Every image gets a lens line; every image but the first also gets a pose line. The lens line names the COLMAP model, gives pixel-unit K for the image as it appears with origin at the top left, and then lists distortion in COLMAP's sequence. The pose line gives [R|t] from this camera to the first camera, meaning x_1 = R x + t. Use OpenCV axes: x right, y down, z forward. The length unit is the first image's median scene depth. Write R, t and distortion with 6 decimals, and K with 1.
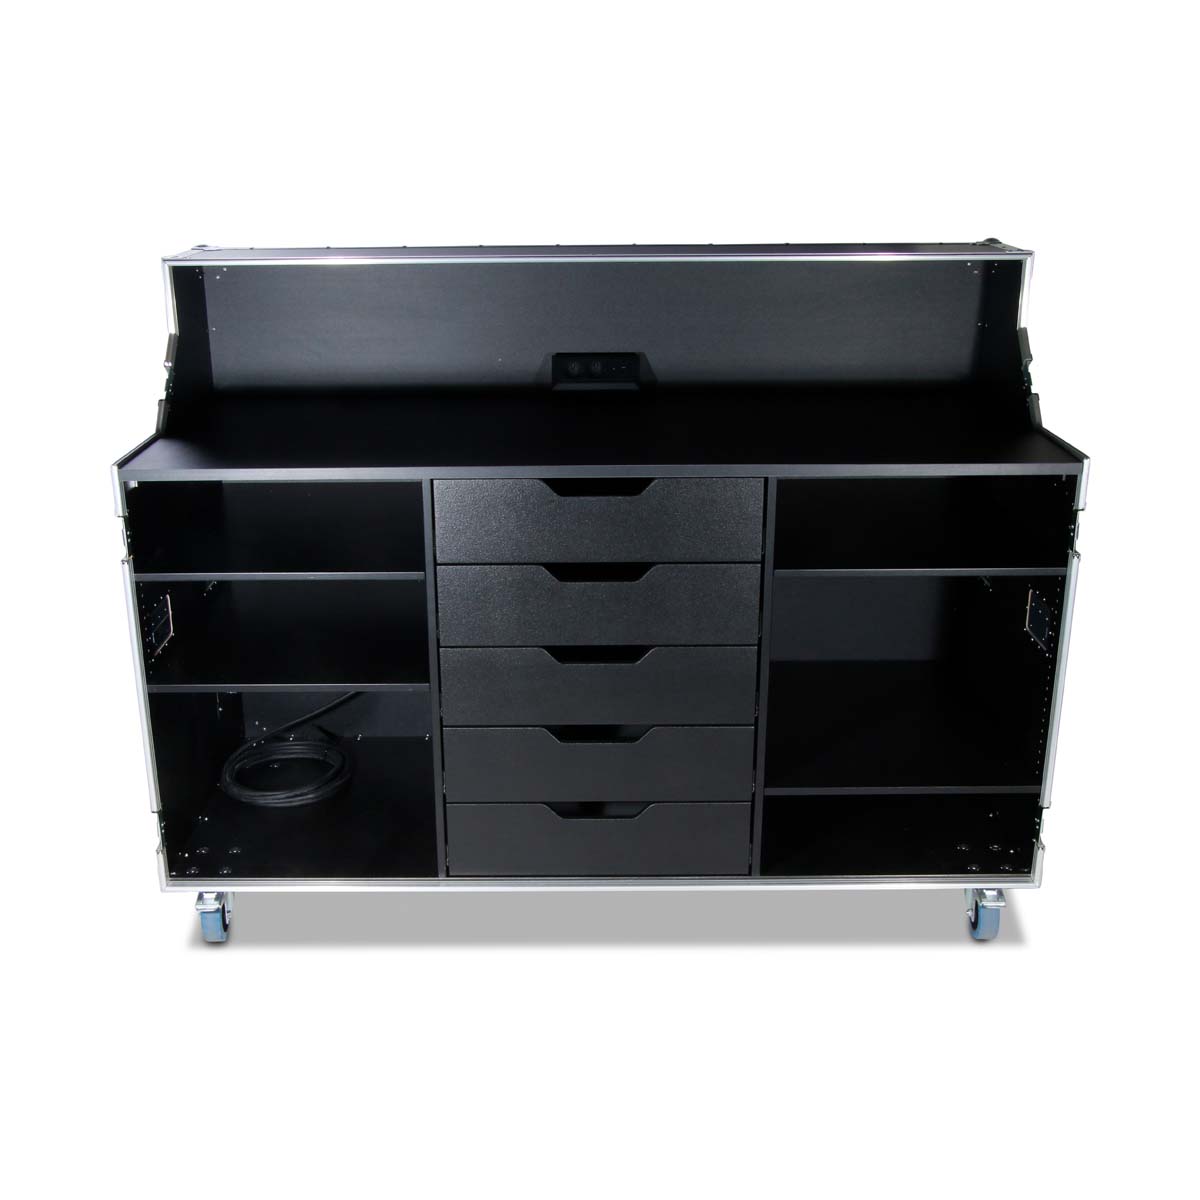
lens RADIAL K [[1670.3, 0, 587.3], [0, 1670.3, 580.4], [0, 0, 1]] dist [-0.030191, -0.631778]
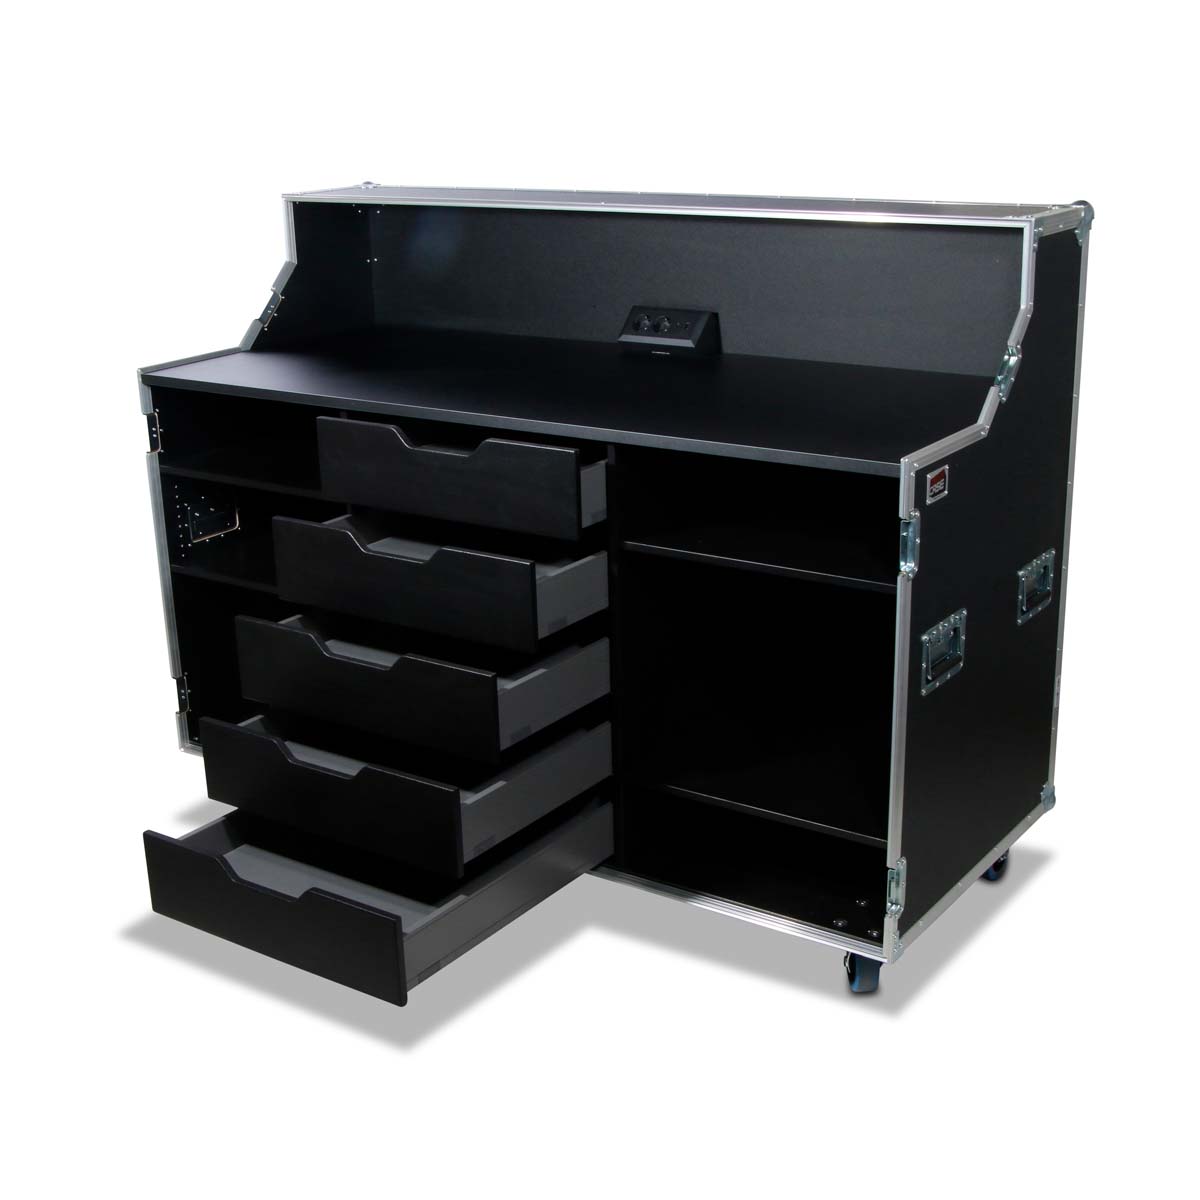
lens RADIAL K [[1785.3, 0, 600.0], [0, 1785.3, 600.0], [0, 0, 1]] dist [-0.028369, -0.835775]
pose [[0.812243, 0.161580, -0.560494, 0.641885], [-0.148598, 0.986484, 0.069045, -0.039891], [0.564075, 0.027207, 0.825275, 0.162424]]
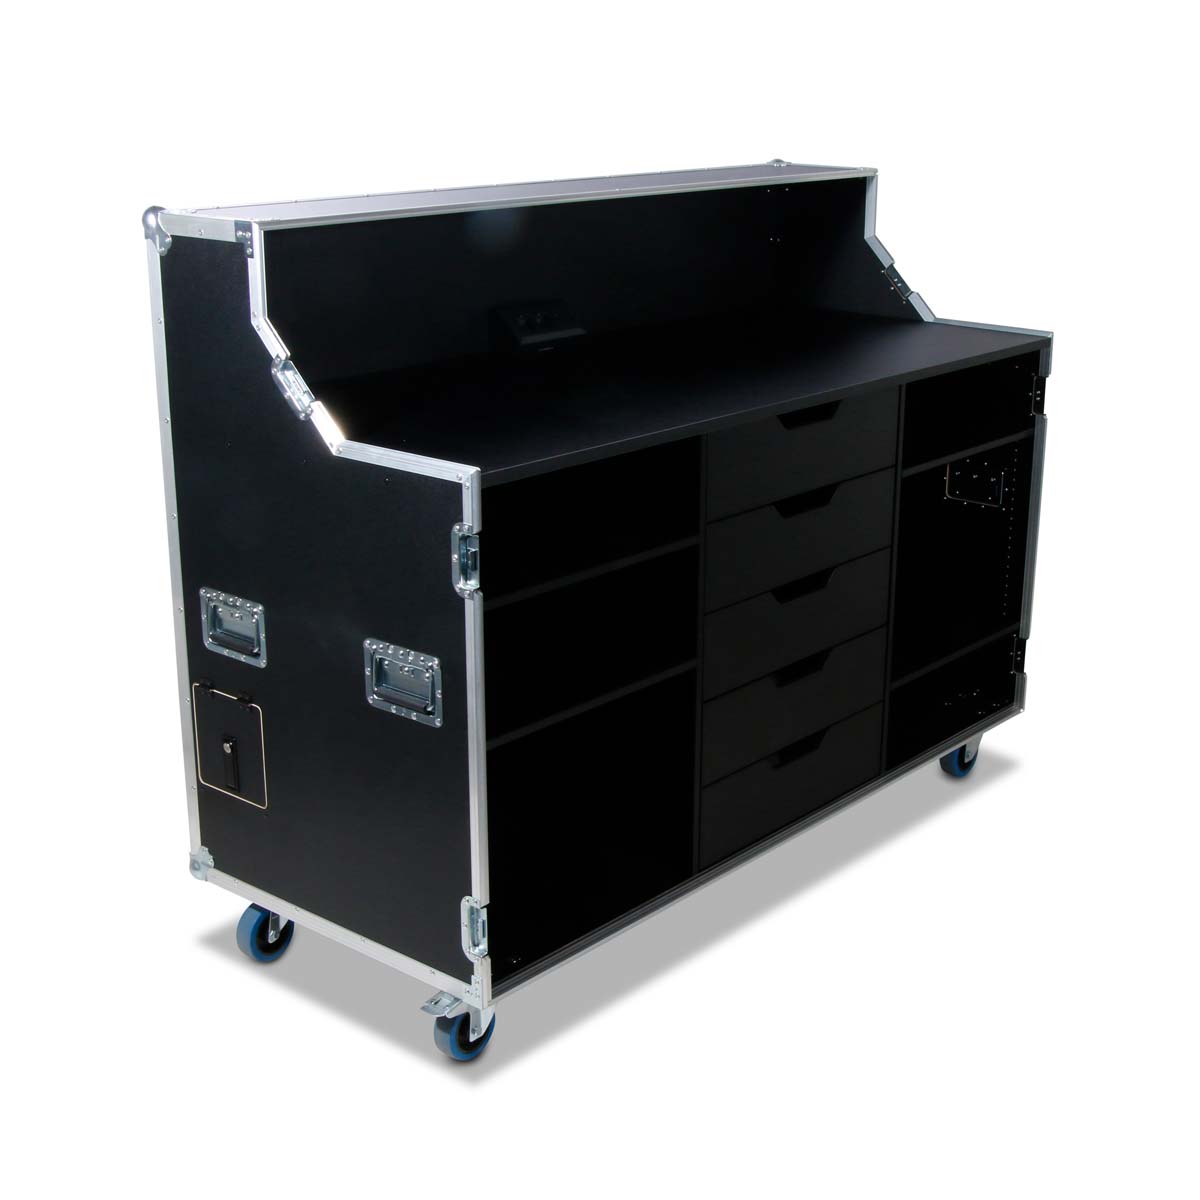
lens RADIAL K [[1785.3, 0, 600.0], [0, 1785.3, 600.0], [0, 0, 1]] dist [-0.028369, -0.835775]
pose [[0.656711, -0.216570, 0.722377, -0.805340], [0.210648, 0.972430, 0.100037, -0.075939], [-0.724126, 0.086472, 0.684226, 0.363668]]
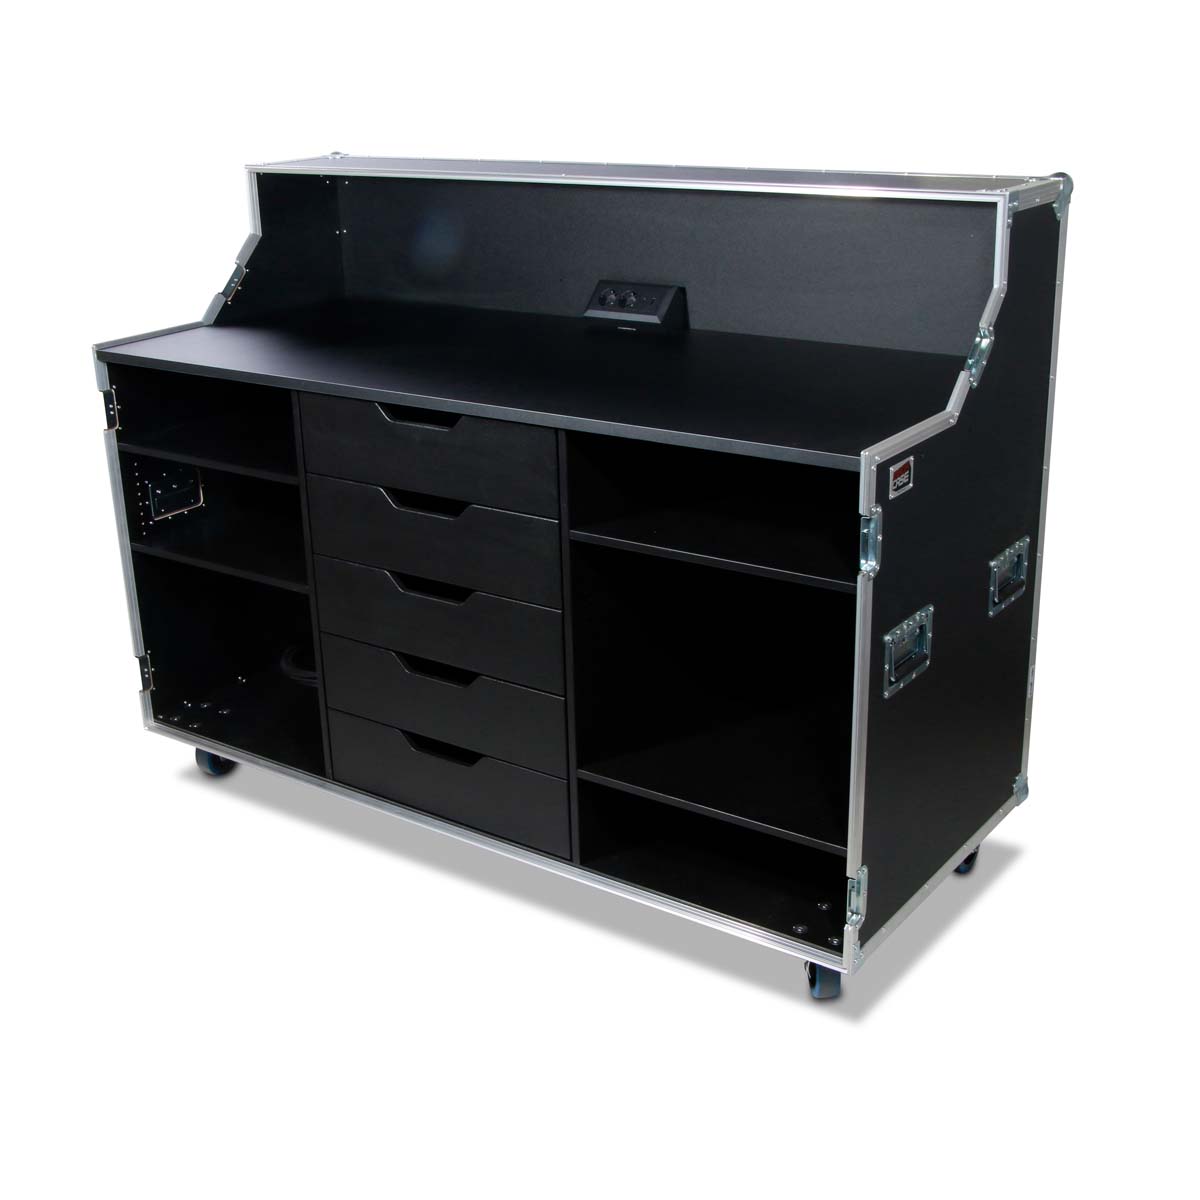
lens RADIAL K [[1670.3, 0, 587.3], [0, 1670.3, 580.4], [0, 0, 1]] dist [-0.030191, -0.631778]
pose [[0.802179, 0.177789, -0.570000, 0.609447], [-0.150495, 0.984023, 0.095131, -0.063715], [0.577806, 0.009470, 0.816119, 0.260275]]
